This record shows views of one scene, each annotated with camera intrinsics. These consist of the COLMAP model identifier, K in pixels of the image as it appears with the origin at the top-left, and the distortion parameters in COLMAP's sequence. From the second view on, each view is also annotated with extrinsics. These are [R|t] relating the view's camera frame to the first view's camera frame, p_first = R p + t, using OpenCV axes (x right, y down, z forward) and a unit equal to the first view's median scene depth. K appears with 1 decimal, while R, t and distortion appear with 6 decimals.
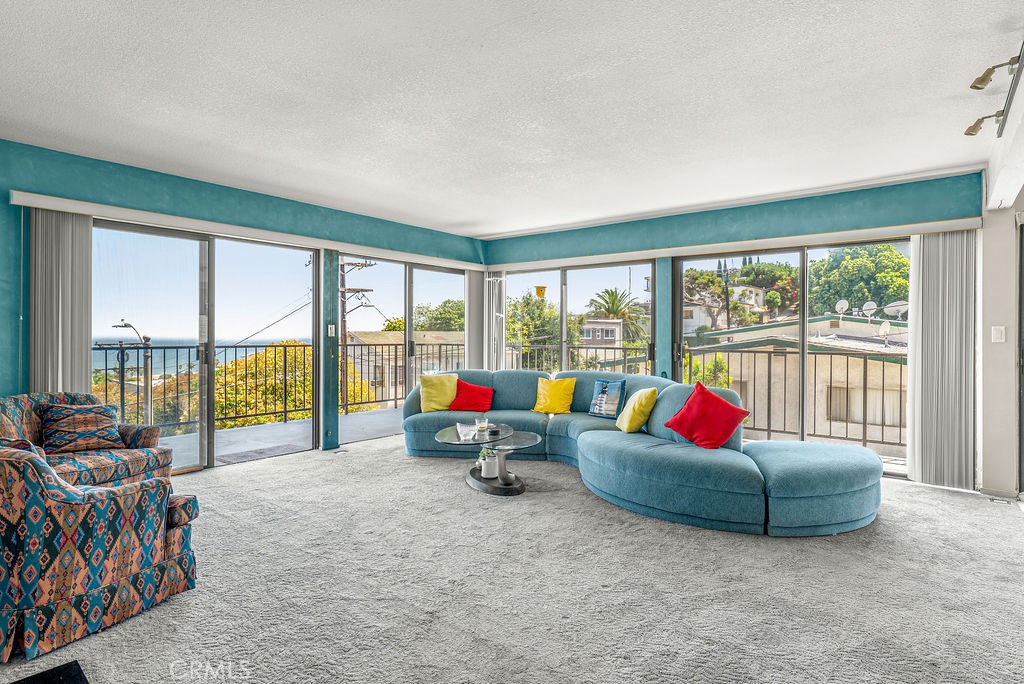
lens RADIAL K [[536.9, 0, 512.9], [0, 536.9, 340.1], [0, 0, 1]] dist [-0.009269, 0.002843]
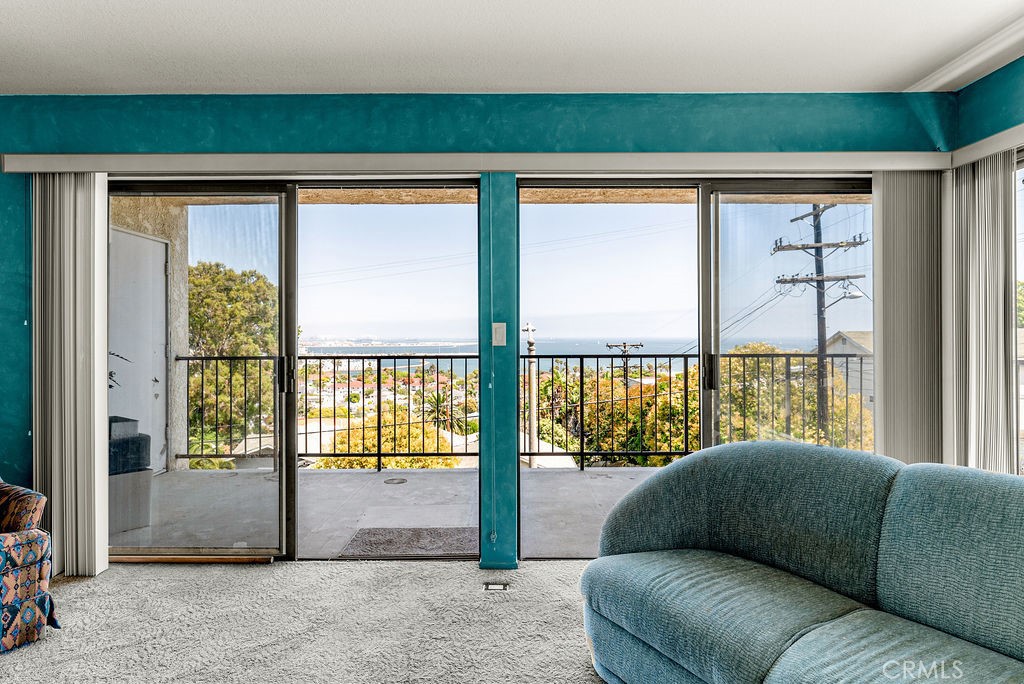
lens RADIAL K [[536.9, 0, 516.9], [0, 536.9, 327.3], [0, 0, 1]] dist [-0.009269, 0.002843]
pose [[0.627099, -0.019160, -0.778704, 0.071361], [-0.000176, 0.999694, -0.024740, -0.010970], [0.778940, 0.015651, 0.626904, 0.746625]]
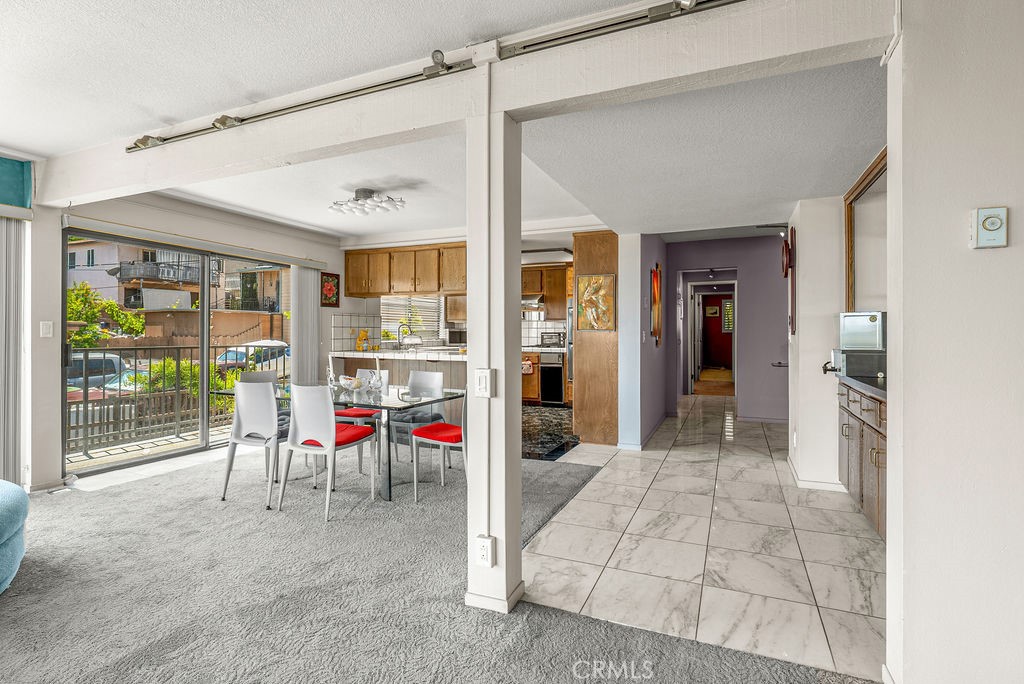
lens RADIAL K [[497.6, 0, 519.9], [0, 497.6, 331.7], [0, 0, 1]] dist [-0.014615, 0.000224]
pose [[-0.270623, -0.002862, 0.962681, -0.181281], [0.005720, 0.999973, 0.004580, -0.004378], [-0.962668, 0.006746, -0.270599, 0.300122]]
